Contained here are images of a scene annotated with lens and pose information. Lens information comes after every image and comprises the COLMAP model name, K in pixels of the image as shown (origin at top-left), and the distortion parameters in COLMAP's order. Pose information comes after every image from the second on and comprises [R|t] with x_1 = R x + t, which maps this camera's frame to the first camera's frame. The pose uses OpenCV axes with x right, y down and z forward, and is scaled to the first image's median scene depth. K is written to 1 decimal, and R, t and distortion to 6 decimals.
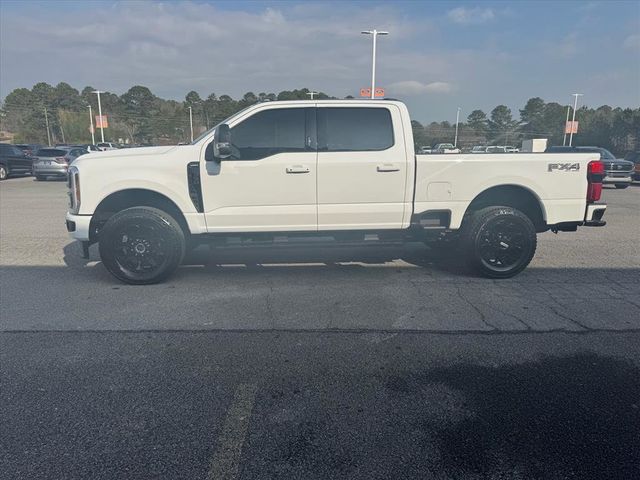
lens RADIAL K [[445.5, 0, 326.9], [0, 445.5, 251.7], [0, 0, 1]] dist [0.010330, -0.002463]
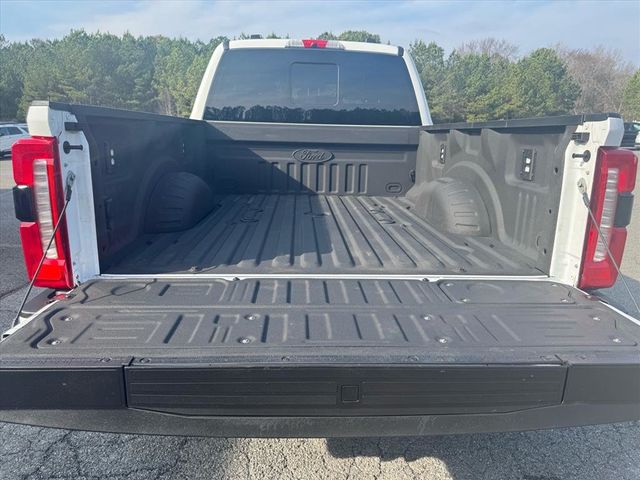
lens RADIAL K [[458.9, 0, 320.0], [0, 458.9, 240.0], [0, 0, 1]] dist [0.004321, -0.002982]
pose [[-0.054510, 0.232519, -0.971063, 0.885673], [-0.218753, 0.946103, 0.238822, -0.250100], [0.974257, 0.225441, -0.000708, 1.190762]]
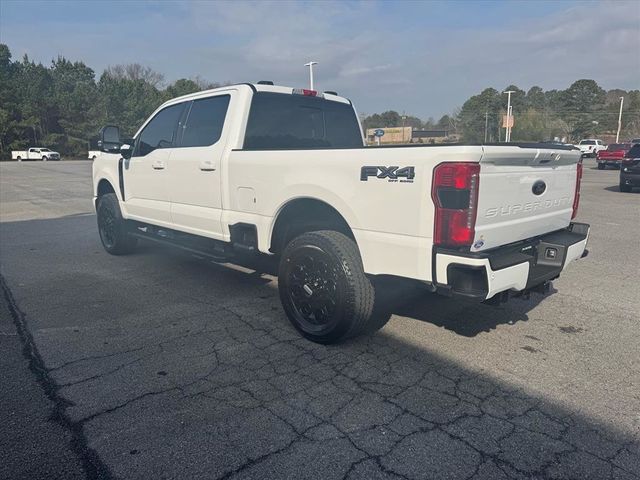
lens RADIAL K [[454.4, 0, 318.6], [0, 454.4, 240.3], [0, 0, 1]] dist [0.057094, -0.072424]
pose [[0.620399, 0.144352, -0.770887, 0.912559], [-0.165645, 0.984860, 0.051111, -0.123792], [0.766594, 0.095984, 0.634918, 0.594213]]
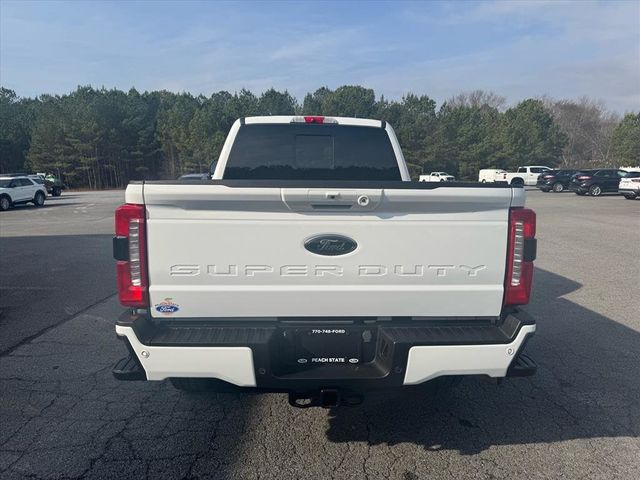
lens RADIAL K [[454.4, 0, 318.6], [0, 454.4, 240.3], [0, 0, 1]] dist [0.057094, -0.072424]
pose [[-0.051925, 0.135913, -0.989359, 1.012812], [-0.210759, 0.966890, 0.143887, -0.268390], [0.976158, 0.215988, -0.021561, 1.191489]]
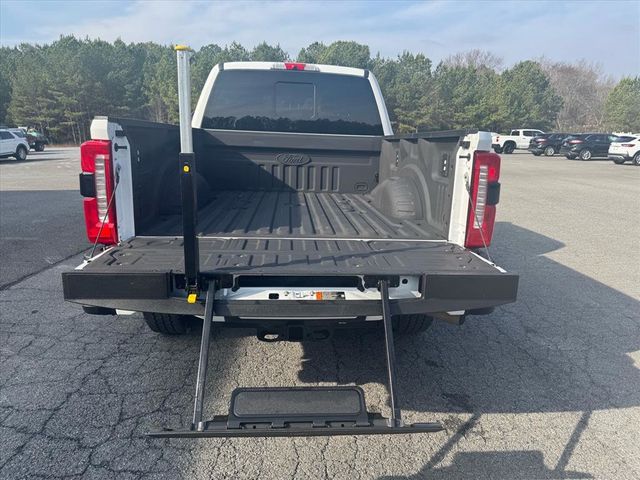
lens RADIAL K [[457.5, 0, 323.7], [0, 457.5, 239.2], [0, 0, 1]] dist [0.042345, -0.055578]
pose [[-0.026522, 0.214082, -0.976456, 1.024287], [-0.229186, 0.949479, 0.214392, -0.255999], [0.973021, 0.229476, 0.023882, 1.217659]]
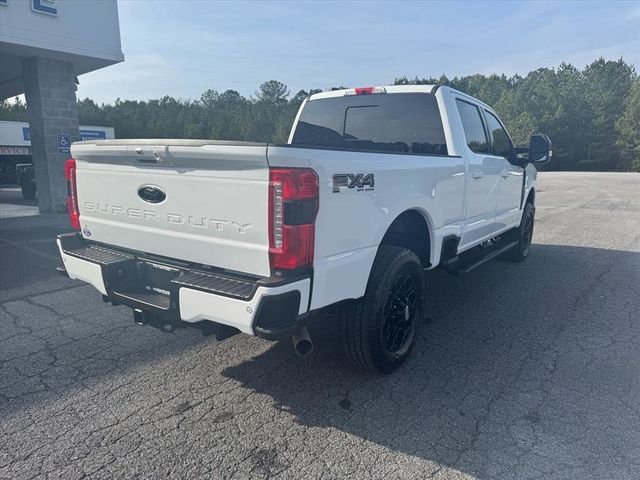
lens RADIAL K [[454.4, 0, 318.6], [0, 454.4, 240.3], [0, 0, 1]] dist [0.057094, -0.072424]
pose [[-0.652796, 0.120644, -0.747865, 0.871598], [-0.172008, 0.937844, 0.301434, -0.340666], [0.737747, 0.325414, -0.591469, 1.630866]]
